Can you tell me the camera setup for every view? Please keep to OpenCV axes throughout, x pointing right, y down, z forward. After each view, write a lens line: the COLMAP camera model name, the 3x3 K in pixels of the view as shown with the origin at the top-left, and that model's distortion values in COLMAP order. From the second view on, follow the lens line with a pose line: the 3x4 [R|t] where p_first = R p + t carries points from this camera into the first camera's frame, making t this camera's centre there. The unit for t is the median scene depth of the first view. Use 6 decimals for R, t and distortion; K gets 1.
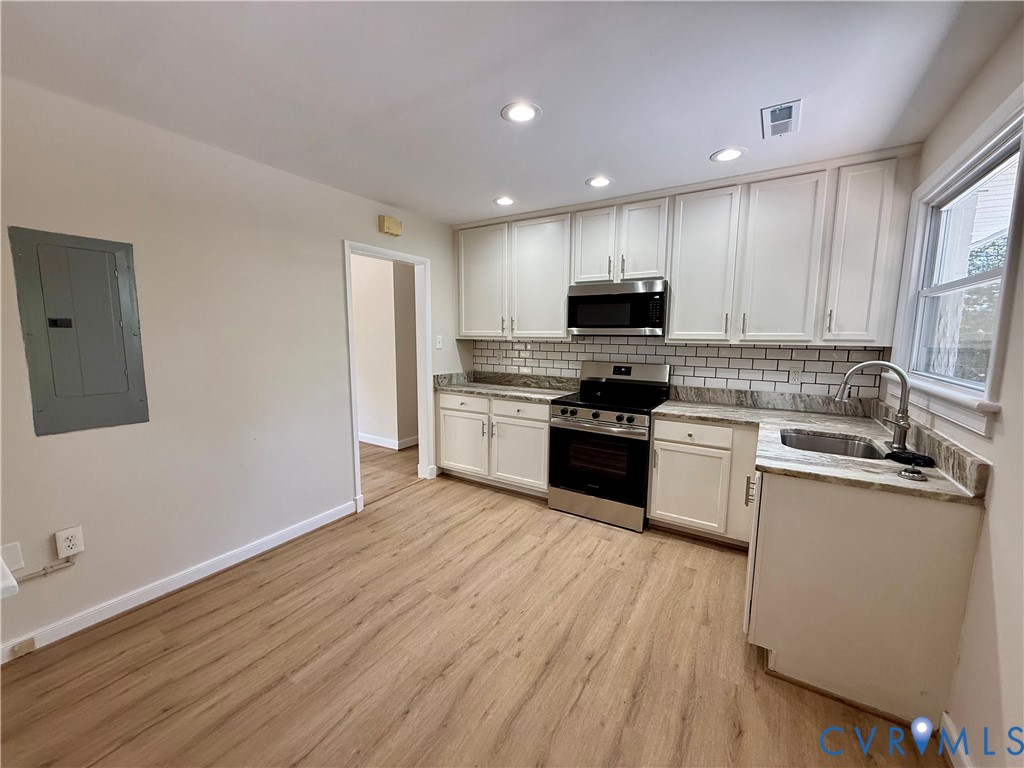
lens RADIAL K [[406.6, 0, 511.1], [0, 406.6, 381.8], [0, 0, 1]] dist [-0.001684, 0.000273]
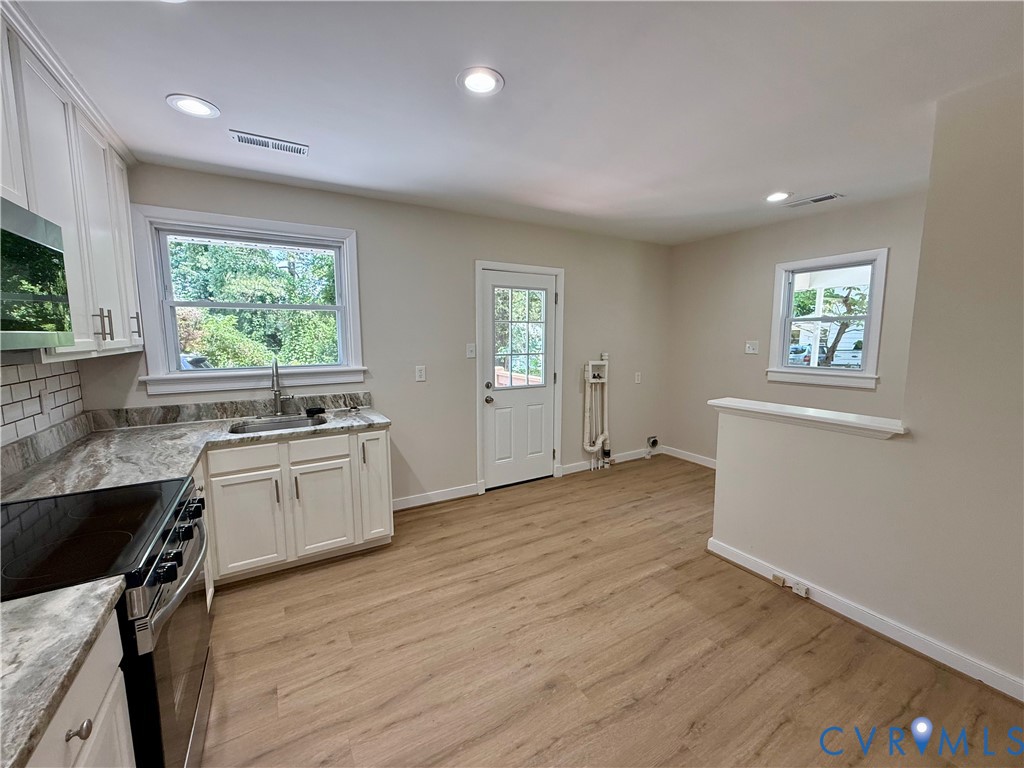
lens RADIAL K [[406.6, 0, 508.6], [0, 406.6, 384.8], [0, 0, 1]] dist [-0.001684, 0.000273]
pose [[-0.887138, -0.062558, 0.457245, -0.422960], [0.048548, 0.972623, 0.227261, -0.222939], [-0.458944, 0.223810, -0.859813, 1.742548]]
